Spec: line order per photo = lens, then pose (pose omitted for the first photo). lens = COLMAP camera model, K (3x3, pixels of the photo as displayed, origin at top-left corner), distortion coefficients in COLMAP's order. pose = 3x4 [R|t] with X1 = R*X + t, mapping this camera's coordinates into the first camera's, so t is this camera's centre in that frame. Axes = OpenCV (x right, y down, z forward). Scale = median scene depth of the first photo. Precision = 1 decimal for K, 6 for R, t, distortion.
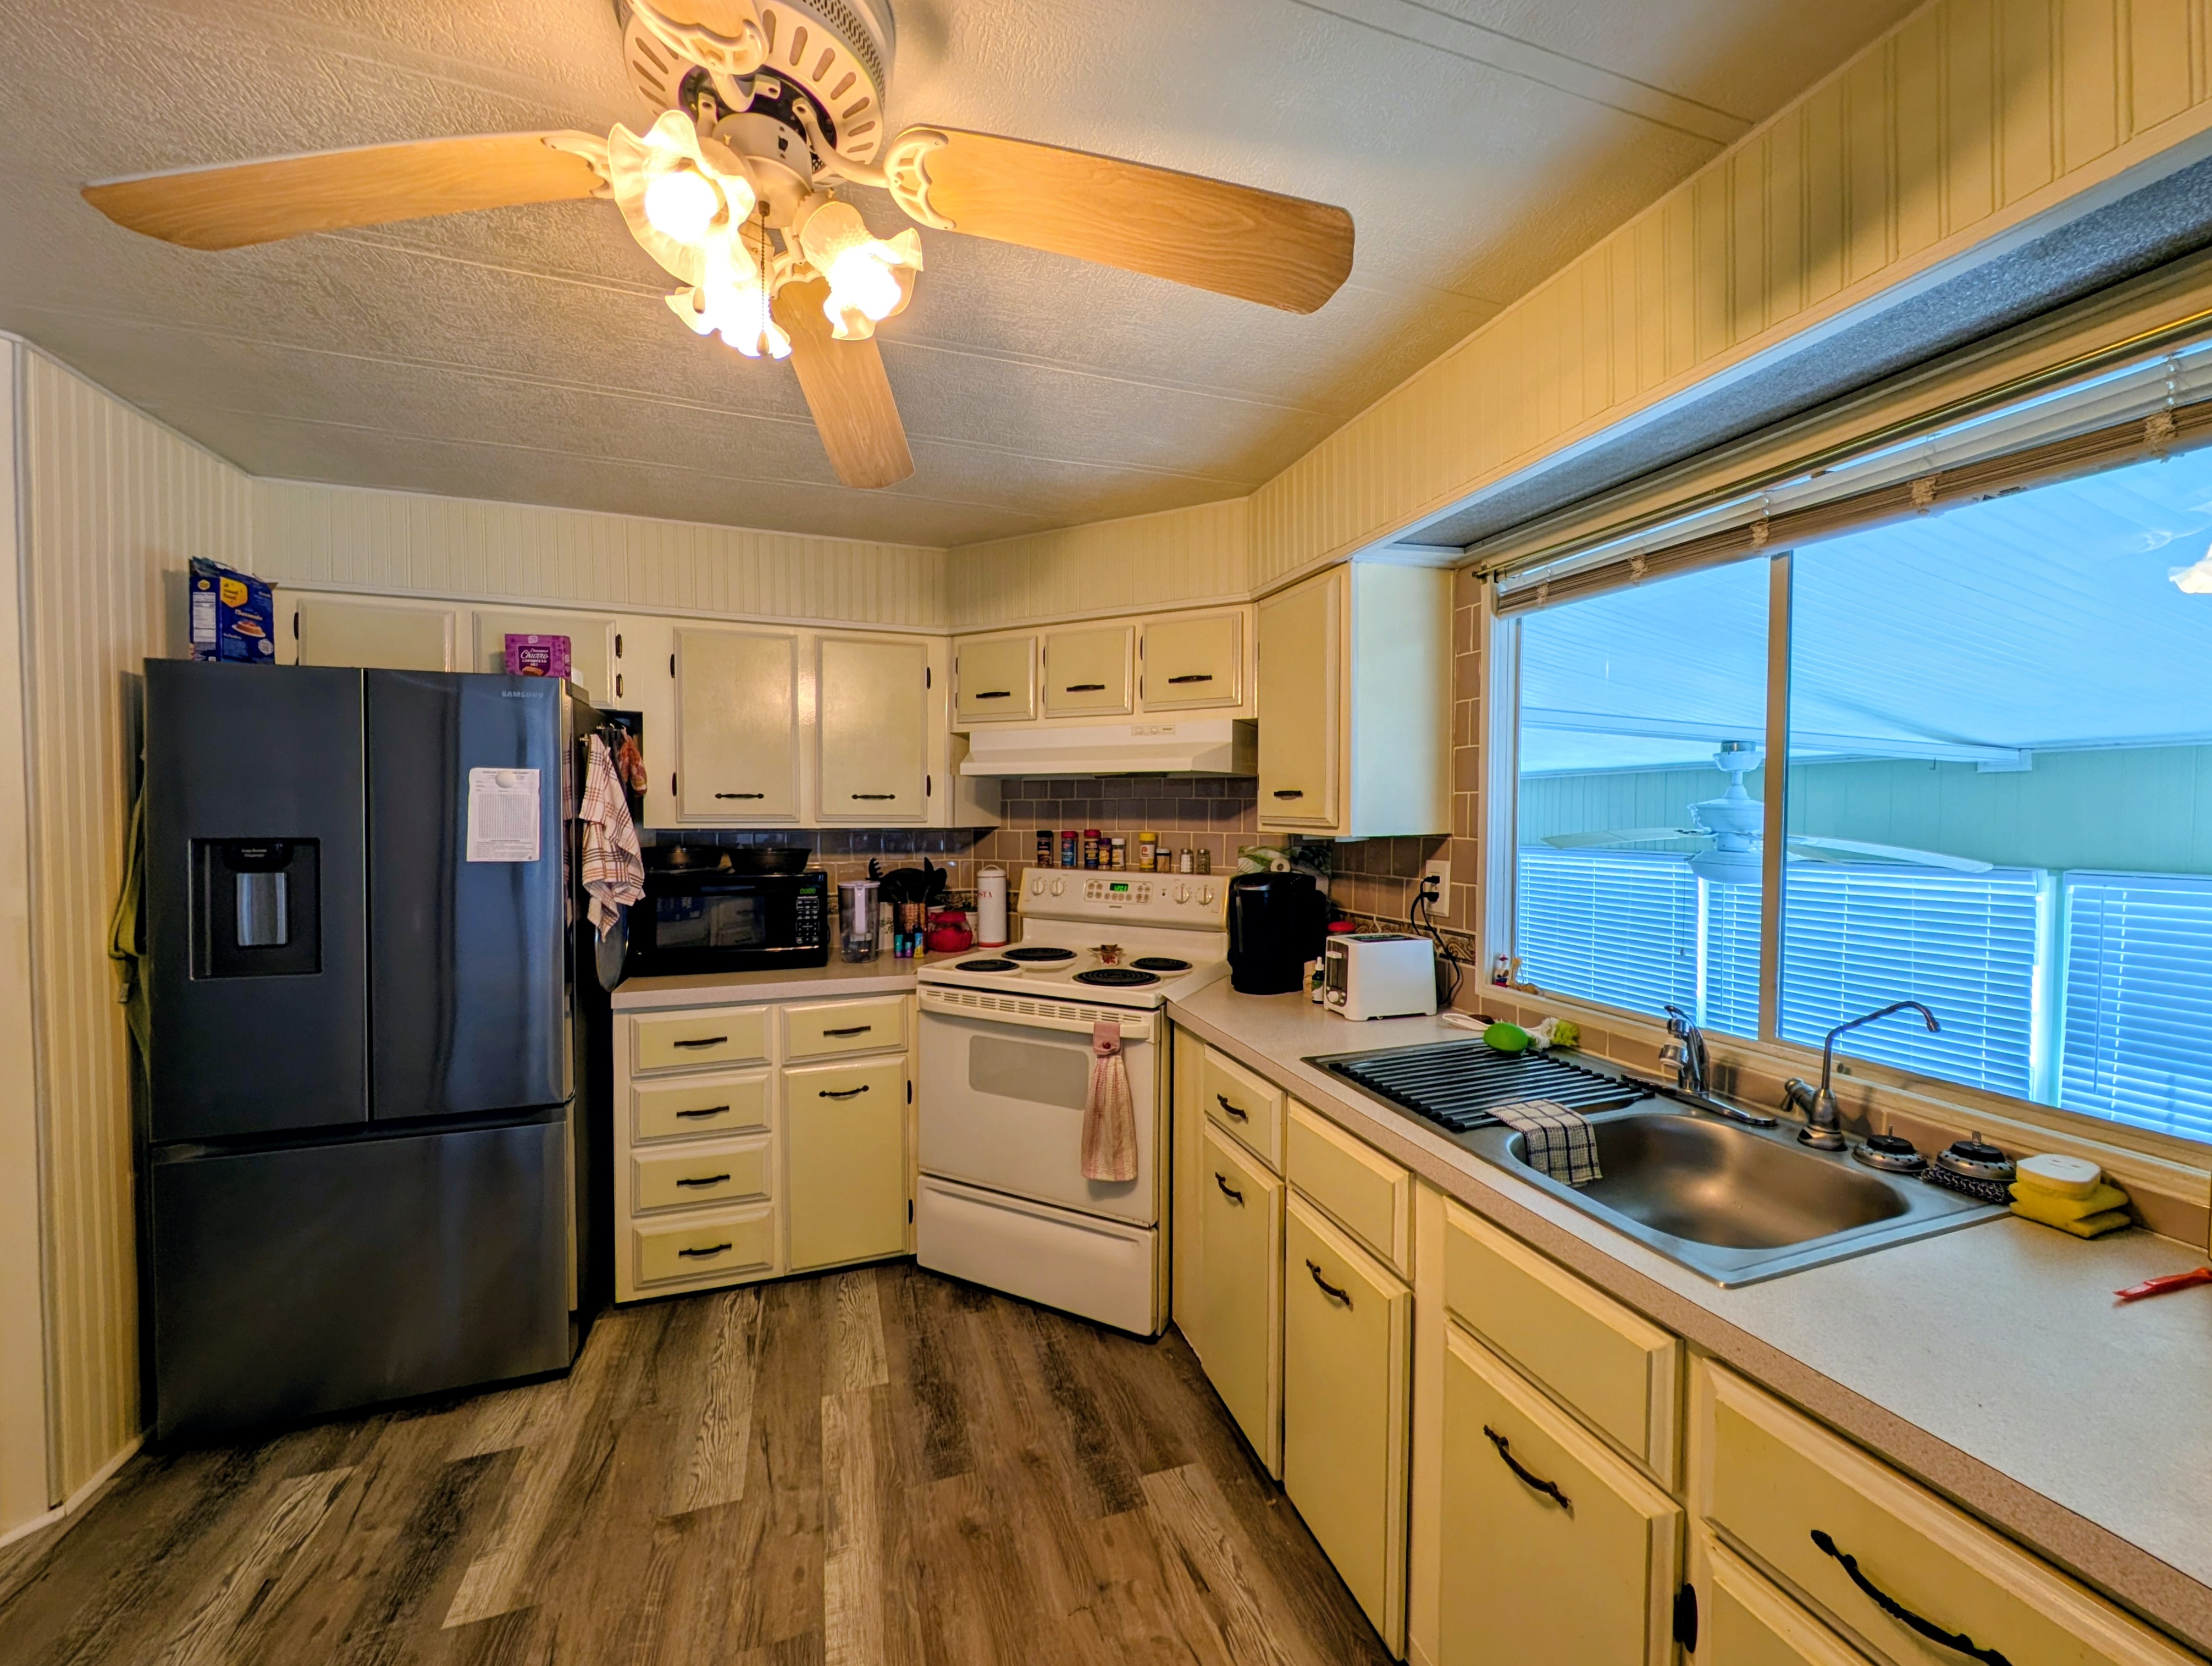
lens RADIAL K [[851.1, 0, 1102.4], [0, 851.1, 833.5], [0, 0, 1]] dist [0.007860, -0.002787]
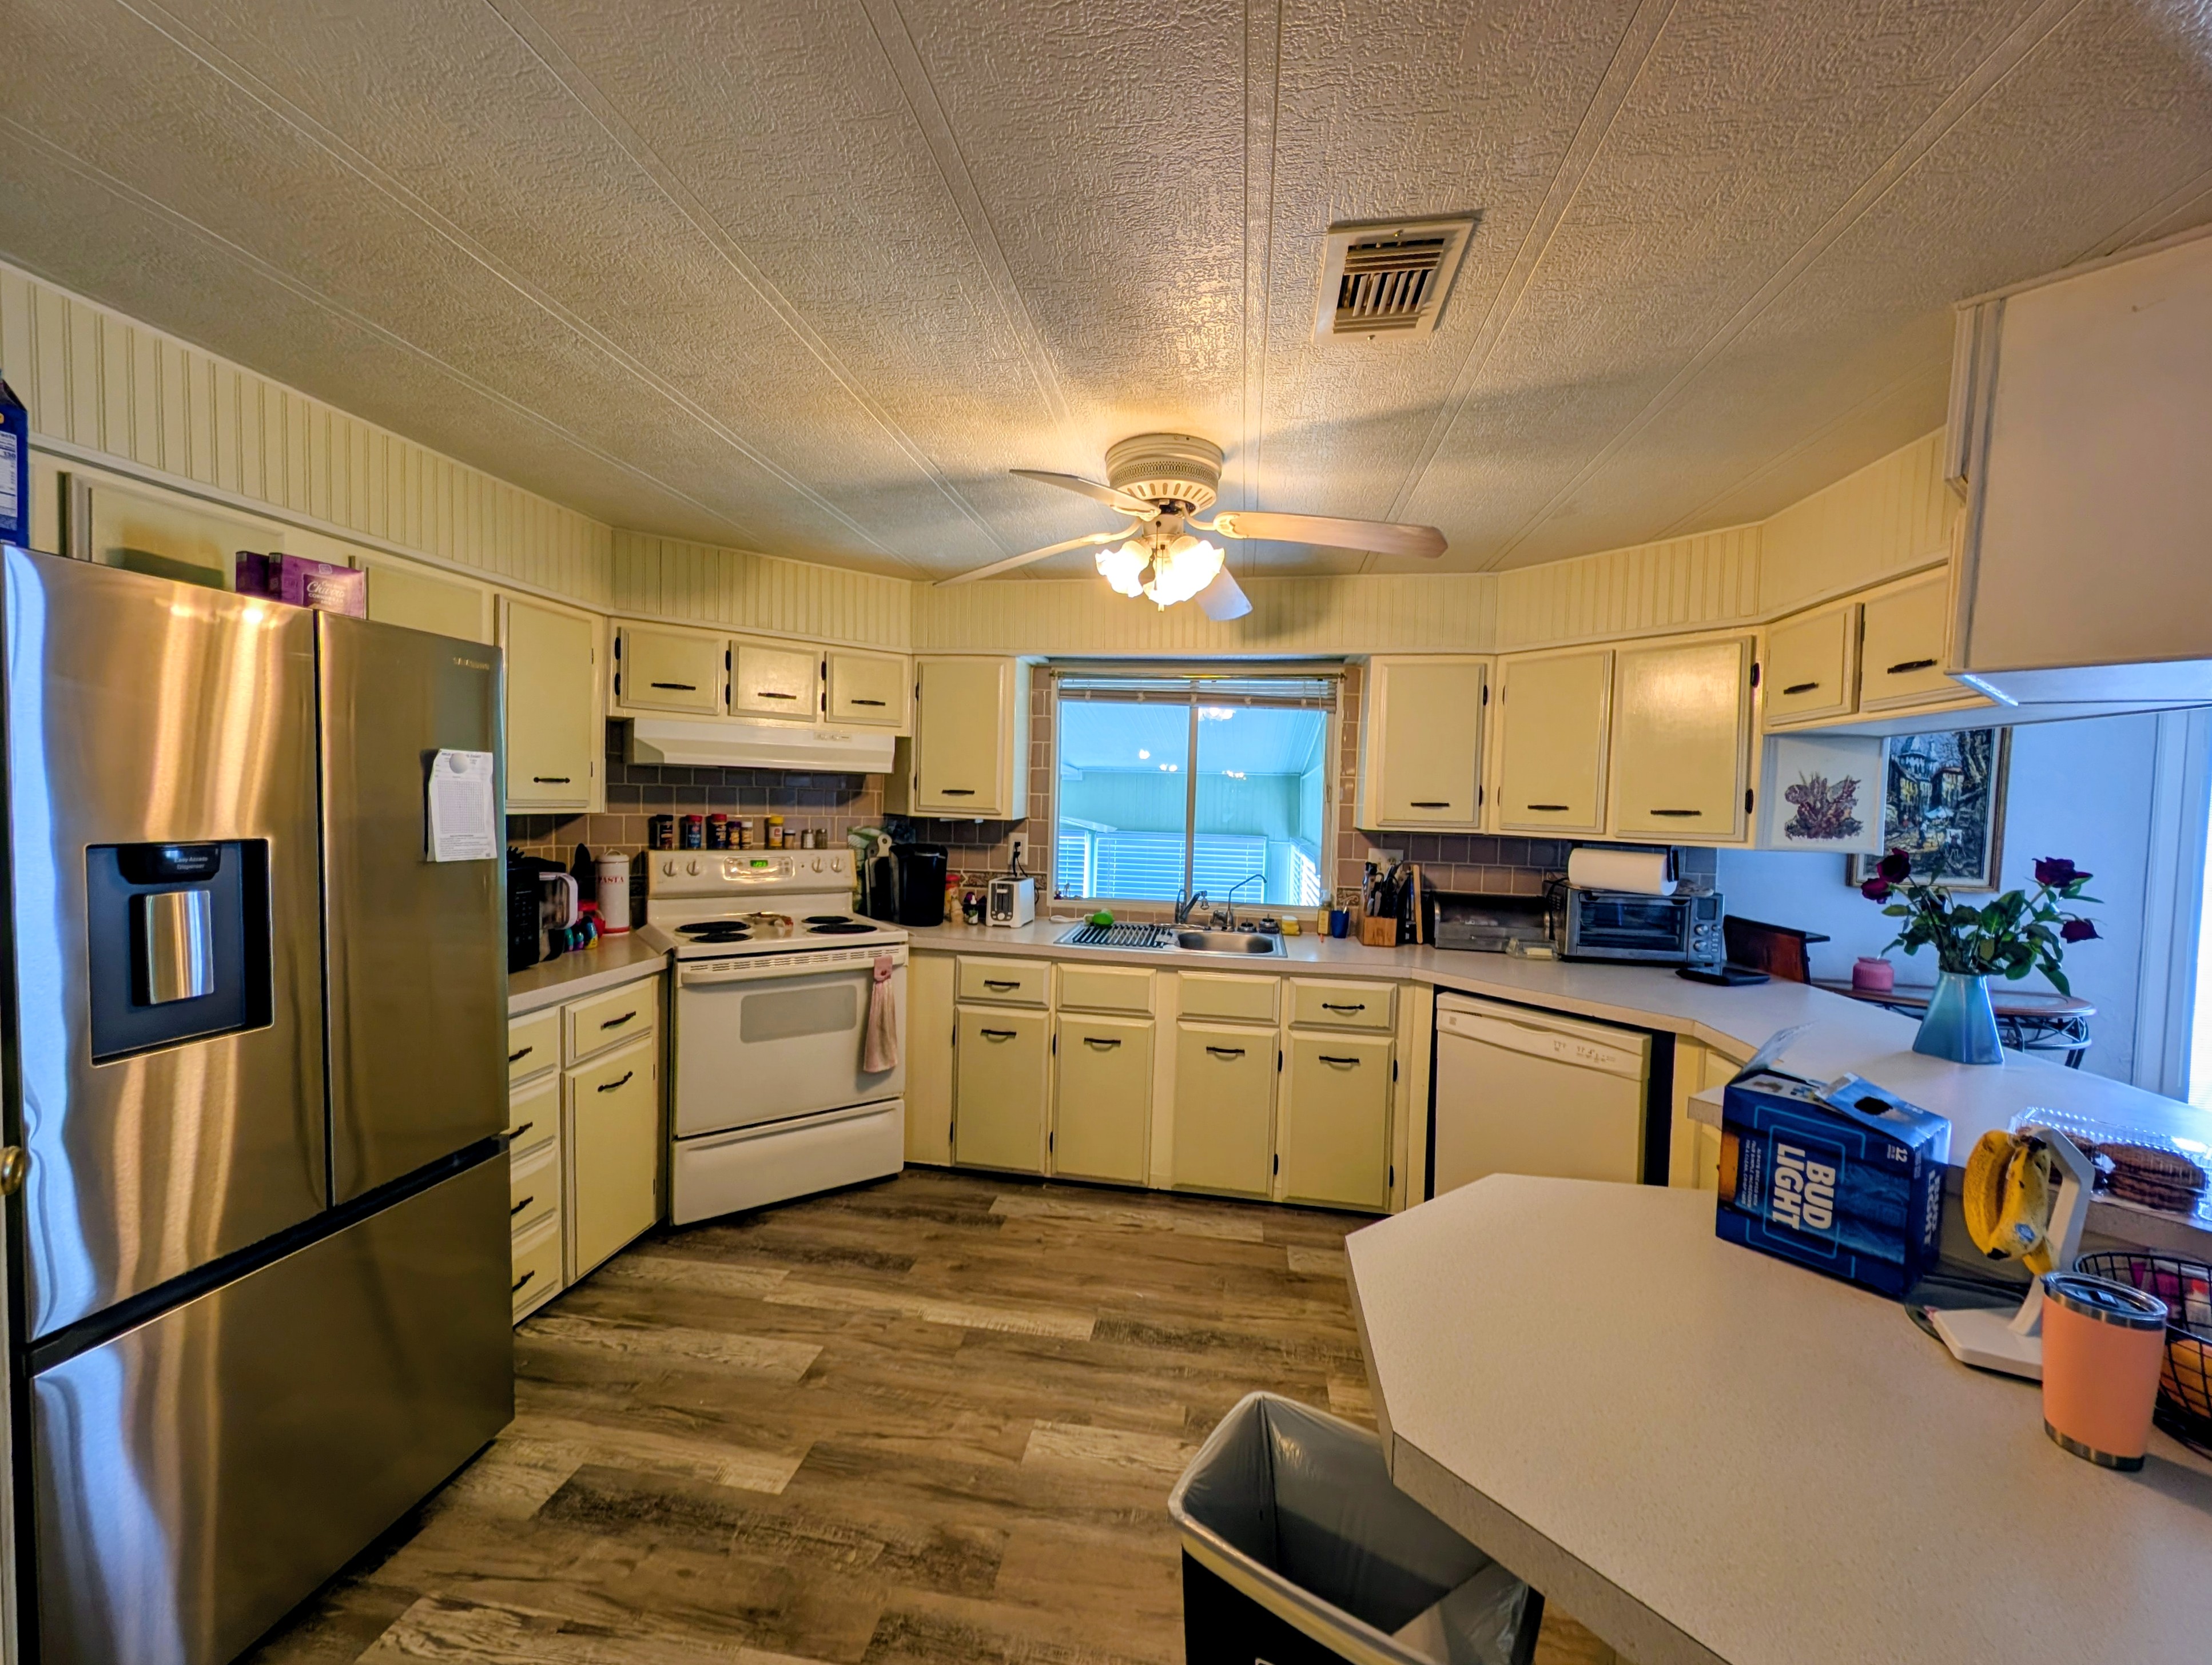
lens RADIAL K [[877.2, 0, 1117.1], [0, 877.2, 834.7], [0, 0, 1]] dist [0.004655, -0.002235]
pose [[0.451138, -0.026435, 0.892063, -0.972199], [-0.003685, 0.999498, 0.031482, -0.018972], [-0.892447, -0.017490, 0.450814, 0.023649]]
